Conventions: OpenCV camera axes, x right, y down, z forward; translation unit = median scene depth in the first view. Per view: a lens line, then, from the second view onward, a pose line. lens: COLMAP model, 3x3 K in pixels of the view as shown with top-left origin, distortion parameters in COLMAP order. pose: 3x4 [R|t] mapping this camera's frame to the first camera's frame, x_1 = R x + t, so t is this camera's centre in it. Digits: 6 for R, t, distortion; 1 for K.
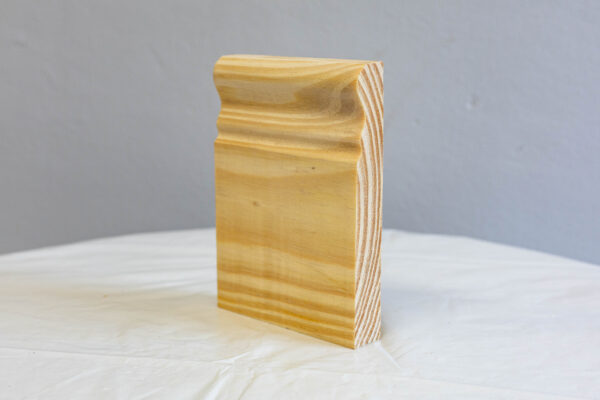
lens RADIAL K [[1003.8, 0, 303.9], [0, 1003.8, 197.6], [0, 0, 1]] dist [0.015197, 0.000000]
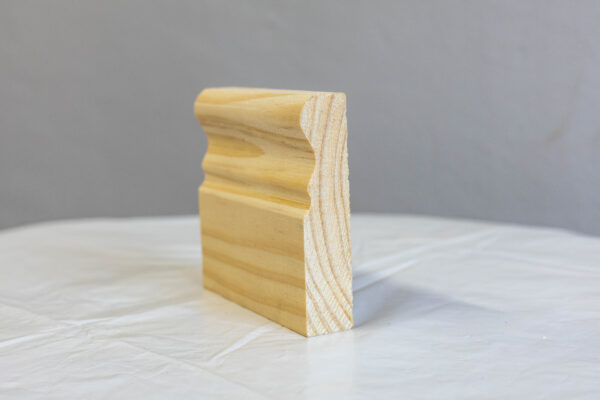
lens RADIAL K [[1003.8, 0, 297.2], [0, 1003.8, 200.3], [0, 0, 1]] dist [0.015197, 0.000000]
pose [[0.804647, 0.051680, -0.591500, 0.557614], [-0.074197, 0.997148, -0.013813, 0.051216], [0.589099, 0.055002, 0.806186, 0.378037]]
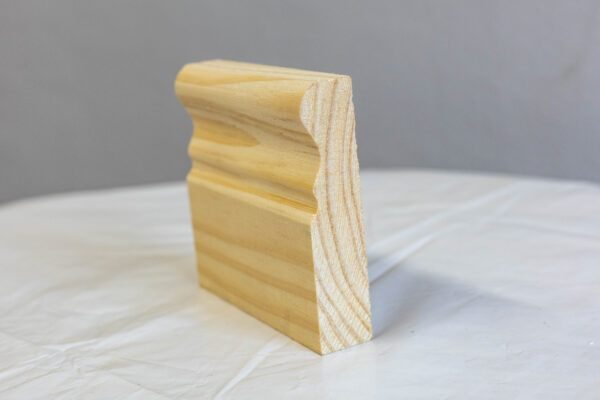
lens RADIAL K [[1003.8, 0, 299.8], [0, 1003.8, 201.9], [0, 0, 1]] dist [0.015197, 0.000000]
pose [[0.816336, 0.058518, -0.574605, 0.485451], [-0.014211, 0.996588, 0.081303, -0.014218], [0.577402, -0.058205, 0.814383, 0.453529]]
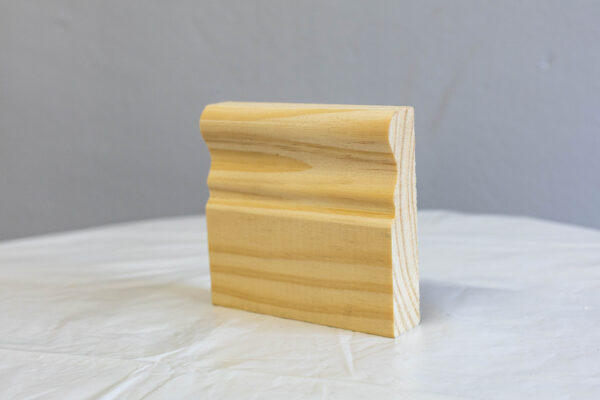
lens RADIAL K [[1003.8, 0, 298.3], [0, 1003.8, 201.6], [0, 0, 1]] dist [0.015197, 0.000000]
pose [[0.979215, -0.018354, -0.201992, 0.202405], [0.018619, 0.999826, -0.000589, 0.032453], [0.201968, -0.003184, 0.979387, 0.192890]]
